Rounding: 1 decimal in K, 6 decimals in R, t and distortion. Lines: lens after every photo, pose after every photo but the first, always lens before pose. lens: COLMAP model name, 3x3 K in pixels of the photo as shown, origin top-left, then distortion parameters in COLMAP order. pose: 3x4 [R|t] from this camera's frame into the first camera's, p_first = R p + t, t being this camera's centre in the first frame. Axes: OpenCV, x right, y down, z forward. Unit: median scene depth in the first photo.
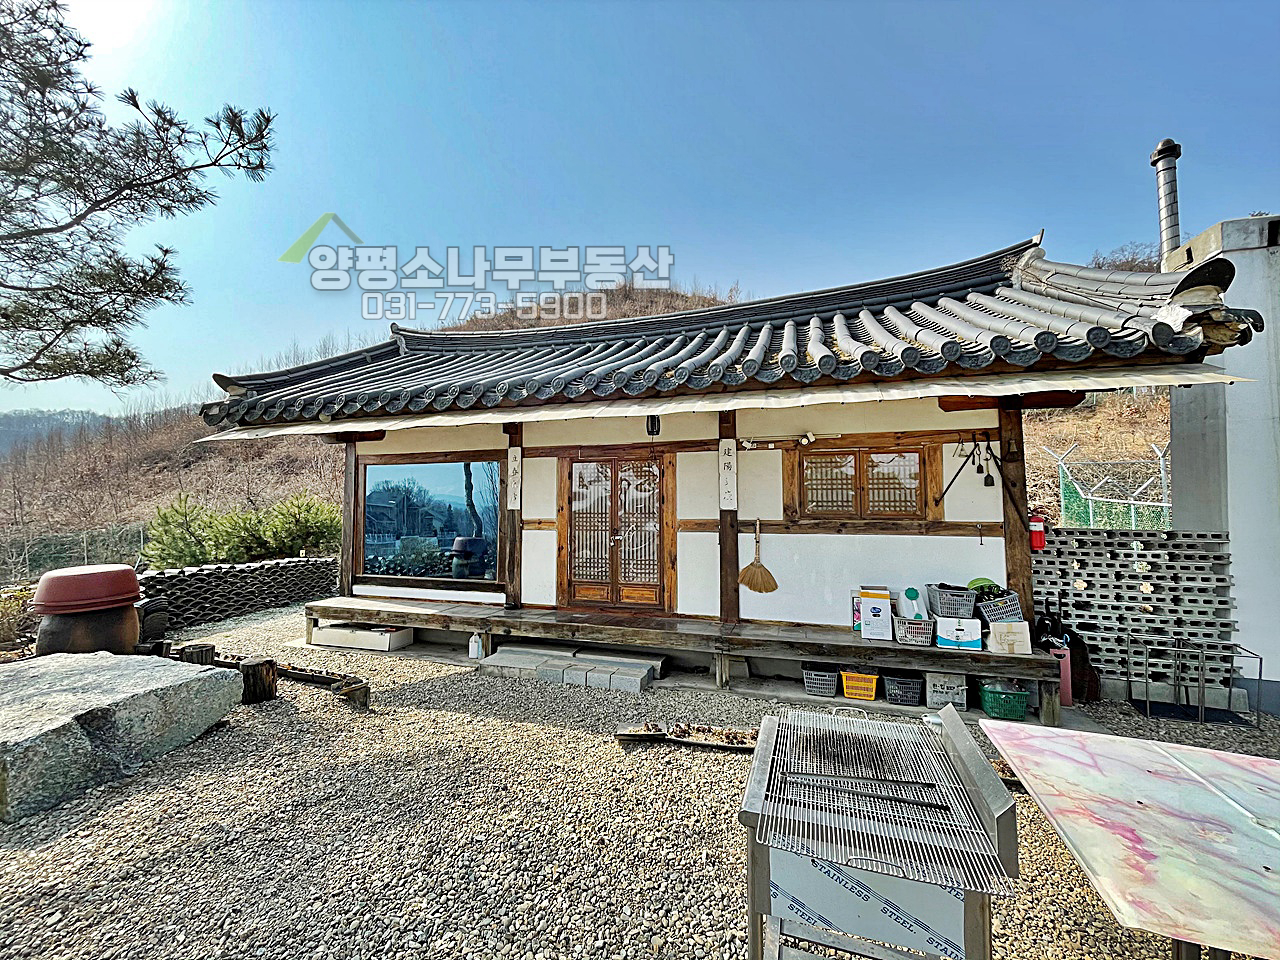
lens RADIAL K [[510.5, 0, 639.9], [0, 510.5, 474.1], [0, 0, 1]] dist [-0.002060, 0.000063]
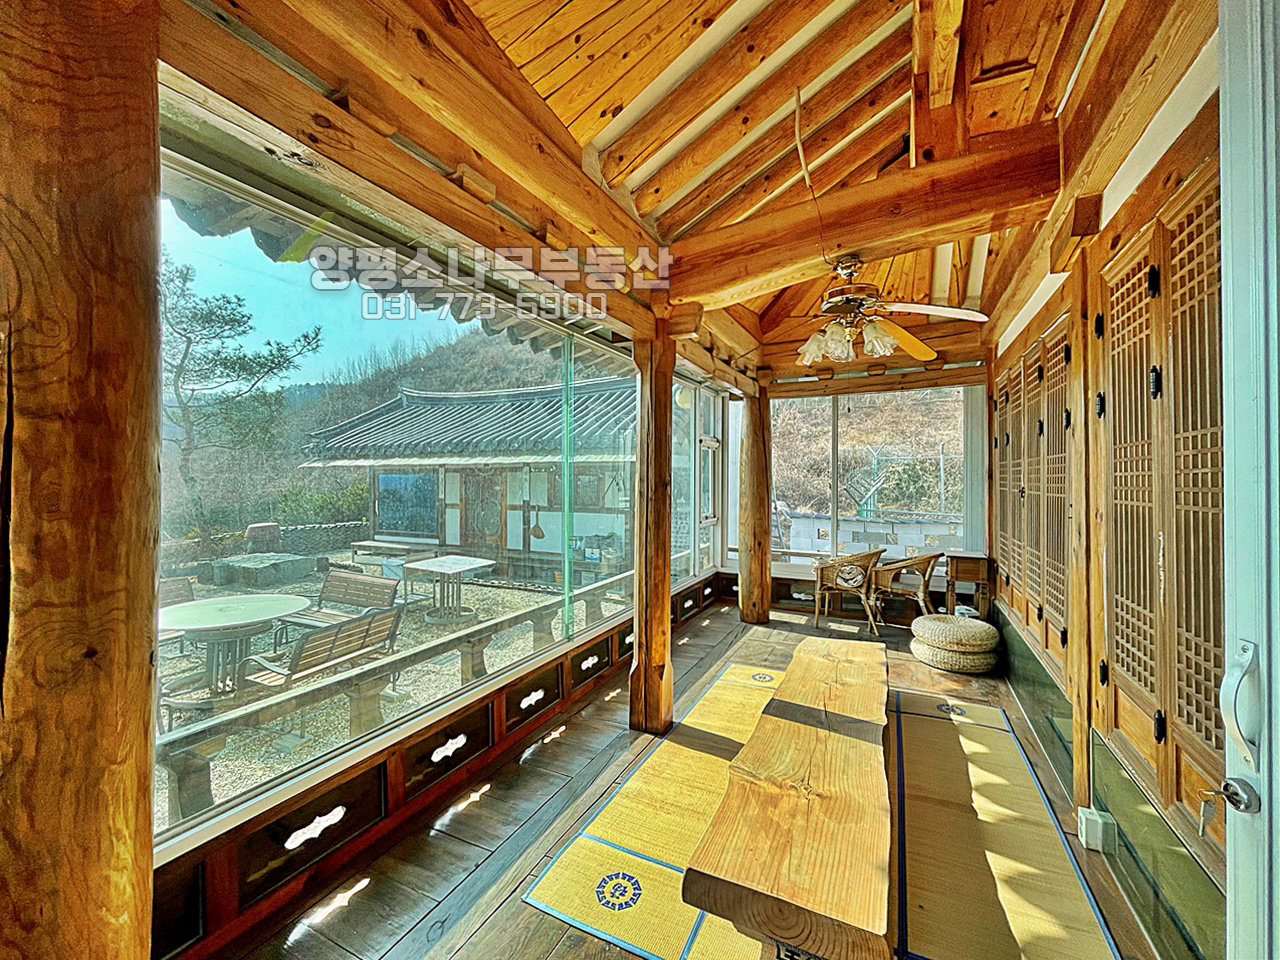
lens RADIAL K [[510.5, 0, 641.9], [0, 510.5, 479.6], [0, 0, 1]] dist [-0.002060, 0.000063]
pose [[0.991385, -0.002131, -0.130959, 0.896421], [0.011178, 0.997596, 0.068387, -0.151029], [0.130499, -0.069262, 0.989026, -1.000566]]
